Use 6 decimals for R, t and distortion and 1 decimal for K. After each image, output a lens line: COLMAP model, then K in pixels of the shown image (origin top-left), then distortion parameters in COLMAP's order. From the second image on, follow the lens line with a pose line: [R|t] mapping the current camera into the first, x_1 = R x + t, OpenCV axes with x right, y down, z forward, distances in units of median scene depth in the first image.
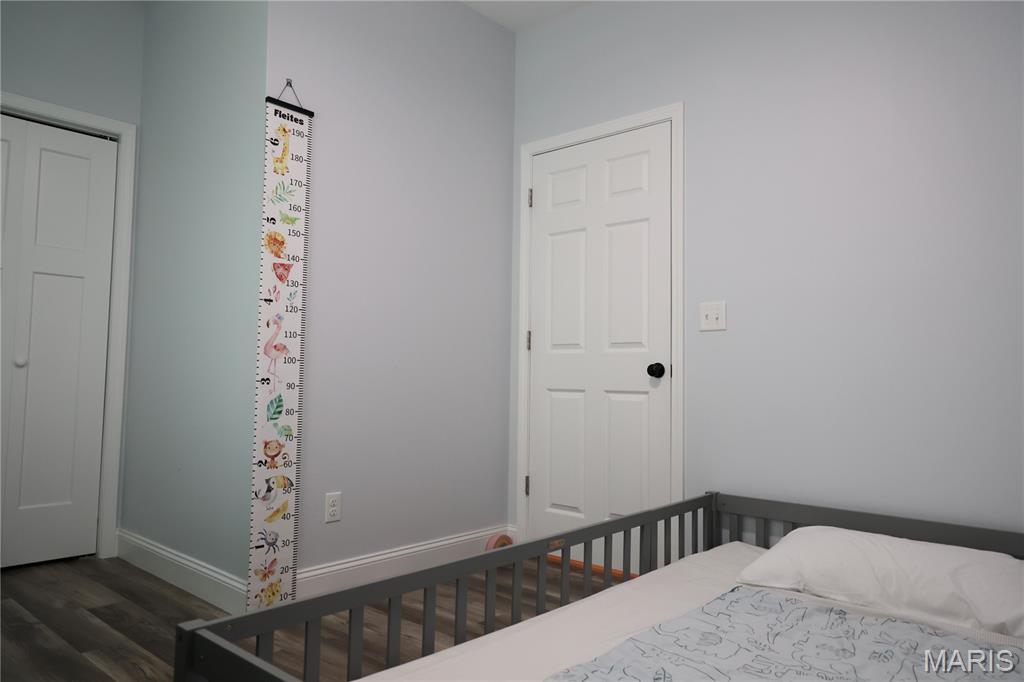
lens RADIAL K [[695.2, 0, 512.0], [0, 695.2, 341.0], [0, 0, 1]] dist [0.000299, -0.002232]
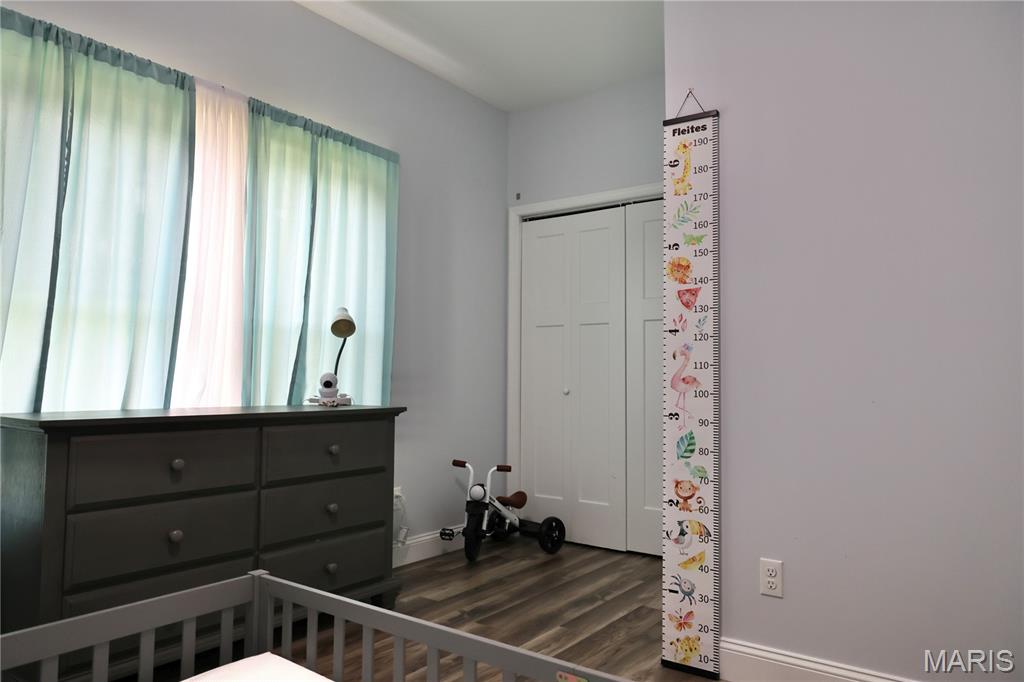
lens RADIAL K [[695.2, 0, 512.0], [0, 695.2, 341.0], [0, 0, 1]] dist [0.000299, -0.002232]
pose [[0.092150, -0.072041, -0.993136, 0.566256], [0.042141, 0.996768, -0.068394, 0.010808], [0.994853, -0.035549, 0.094888, 0.682829]]
